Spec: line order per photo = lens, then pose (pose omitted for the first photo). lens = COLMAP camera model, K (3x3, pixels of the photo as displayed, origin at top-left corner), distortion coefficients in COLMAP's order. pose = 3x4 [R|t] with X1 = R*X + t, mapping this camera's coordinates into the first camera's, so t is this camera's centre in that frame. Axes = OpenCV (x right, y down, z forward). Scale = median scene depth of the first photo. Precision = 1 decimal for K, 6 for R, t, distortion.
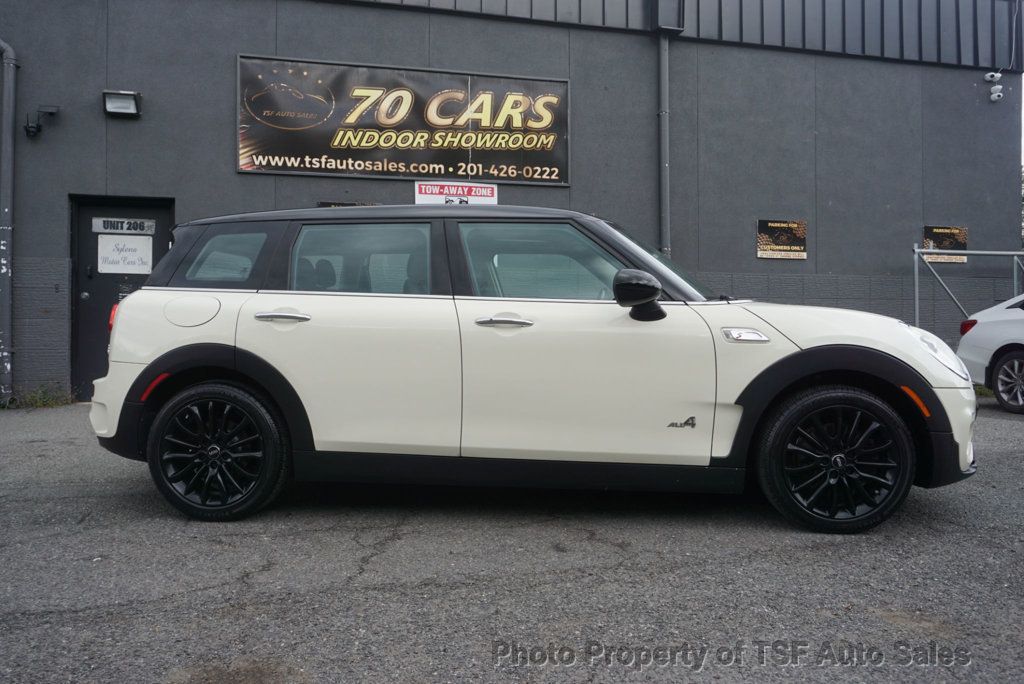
lens RADIAL K [[809.9, 0, 513.4], [0, 809.9, 343.3], [0, 0, 1]] dist [-0.024900, 0.033744]
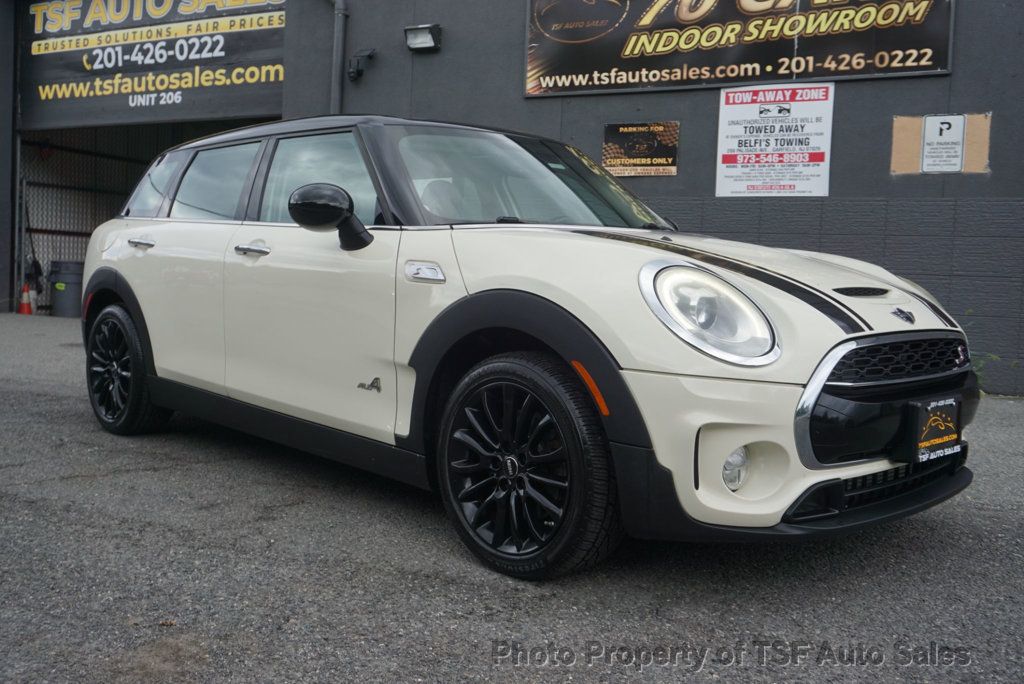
lens RADIAL K [[970.3, 0, 507.8], [0, 970.3, 343.1], [0, 0, 1]] dist [0.001399, 0.000000]
pose [[0.750399, 0.074983, -0.656719, 0.381356], [-0.048211, 0.997107, 0.058759, -0.000545], [0.659225, -0.012431, 0.751843, 0.165895]]
